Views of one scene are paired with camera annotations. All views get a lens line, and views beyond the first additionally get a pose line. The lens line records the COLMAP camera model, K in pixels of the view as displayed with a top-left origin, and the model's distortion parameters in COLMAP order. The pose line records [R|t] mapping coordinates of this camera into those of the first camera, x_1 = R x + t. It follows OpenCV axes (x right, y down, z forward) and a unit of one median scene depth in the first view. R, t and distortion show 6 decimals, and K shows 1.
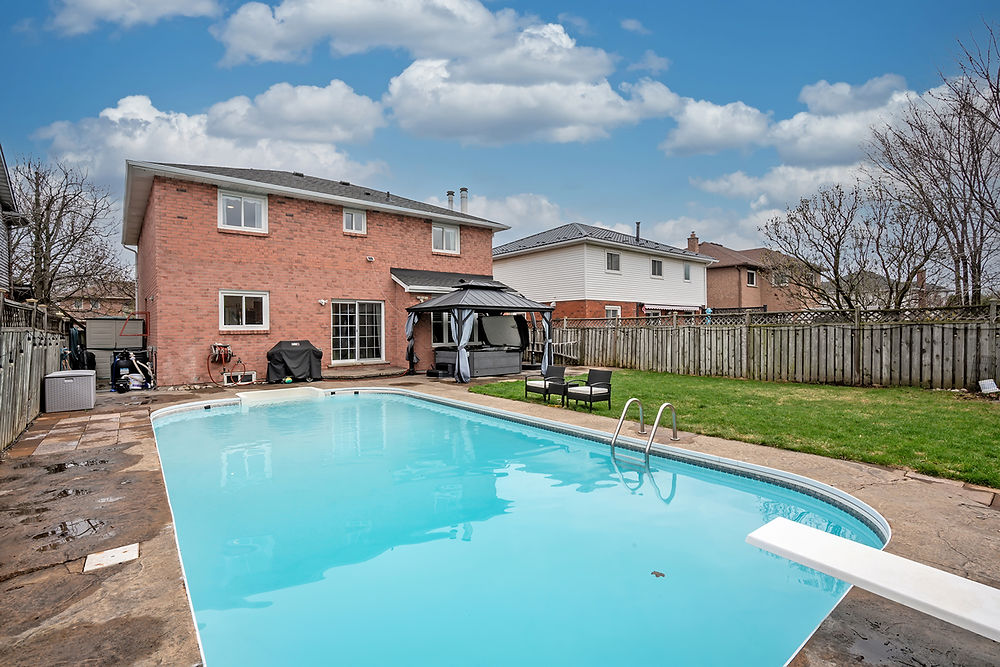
lens RADIAL K [[461.9, 0, 499.7], [0, 461.9, 335.5], [0, 0, 1]] dist [-0.004269, 0.002557]
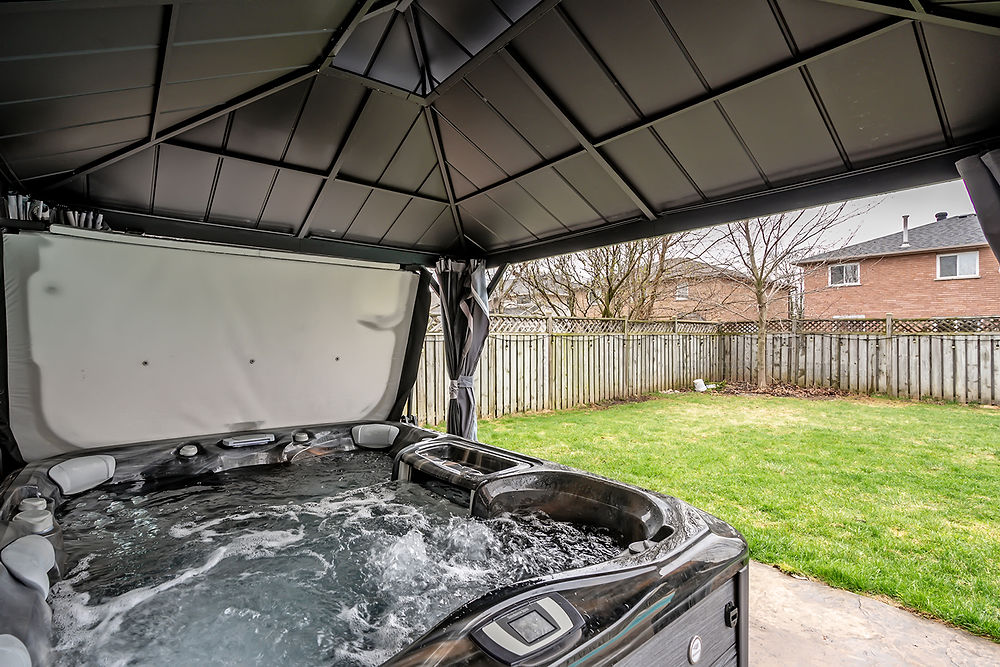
lens RADIAL K [[471.0, 0, 458.2], [0, 471.0, 334.2], [0, 0, 1]] dist [-0.001004, 0.001398]
pose [[0.038046, 0.013863, 0.999180, -0.172741], [0.010164, 0.999847, -0.014259, -0.011668], [-0.999224, 0.010699, 0.037899, 1.070442]]
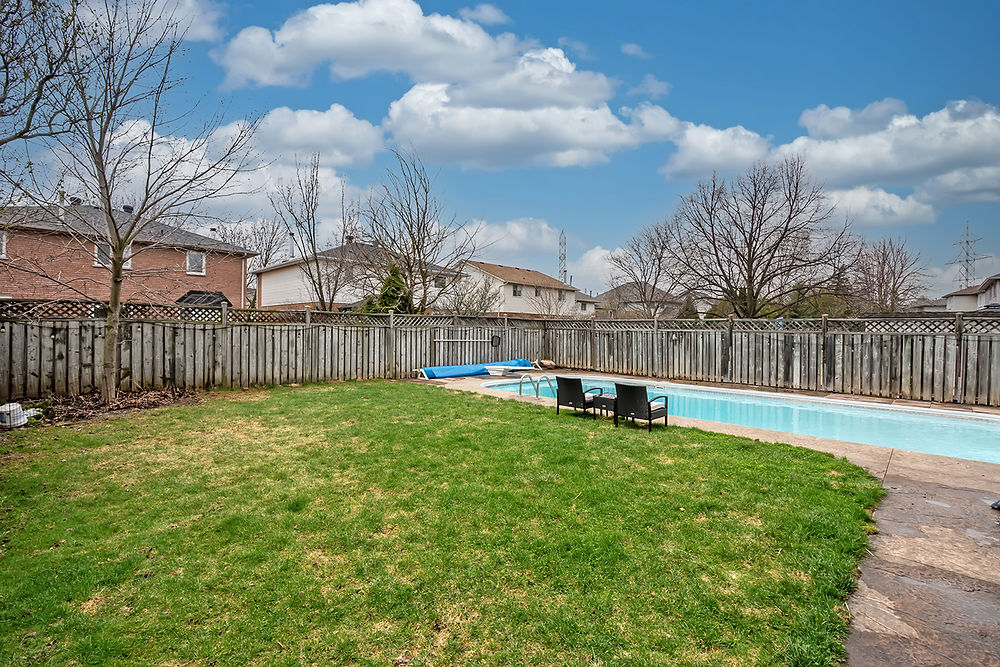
lens RADIAL K [[461.9, 0, 498.5], [0, 461.9, 328.4], [0, 0, 1]] dist [-0.004269, 0.002557]
pose [[-0.995109, -0.004869, -0.098666, 0.271021], [-0.006413, 0.999862, 0.015337, -0.022260], [0.098578, 0.015895, -0.995002, 1.164915]]
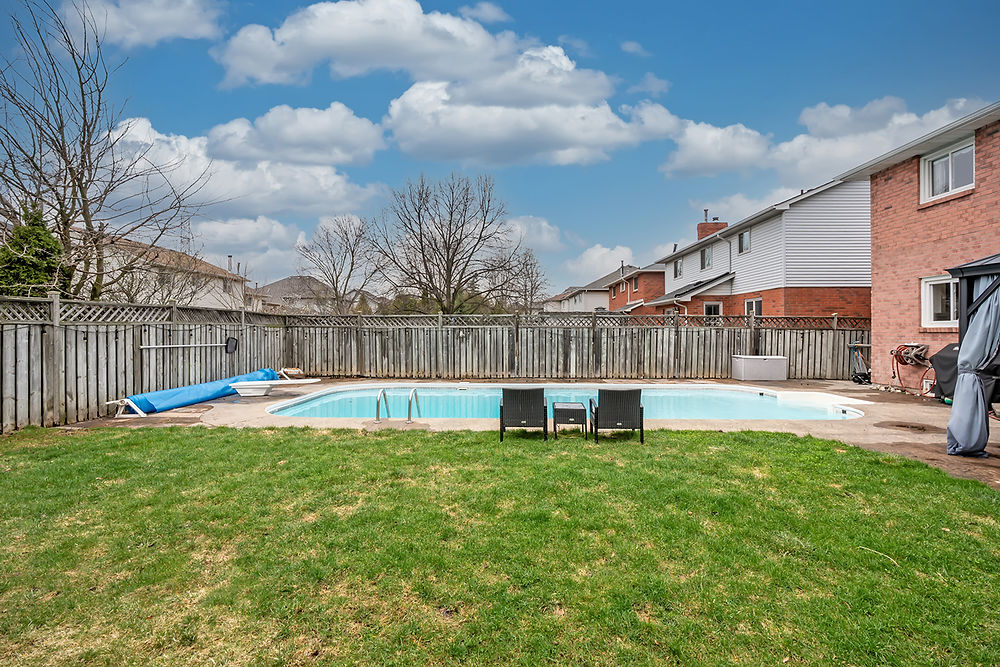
lens RADIAL K [[461.9, 0, 503.4], [0, 461.9, 330.5], [0, 0, 1]] dist [-0.004269, 0.002557]
pose [[-0.646946, 0.008626, -0.762487, 0.462980], [-0.006320, 0.999841, 0.016673, -0.013345], [0.762509, 0.015605, -0.646789, 0.867960]]
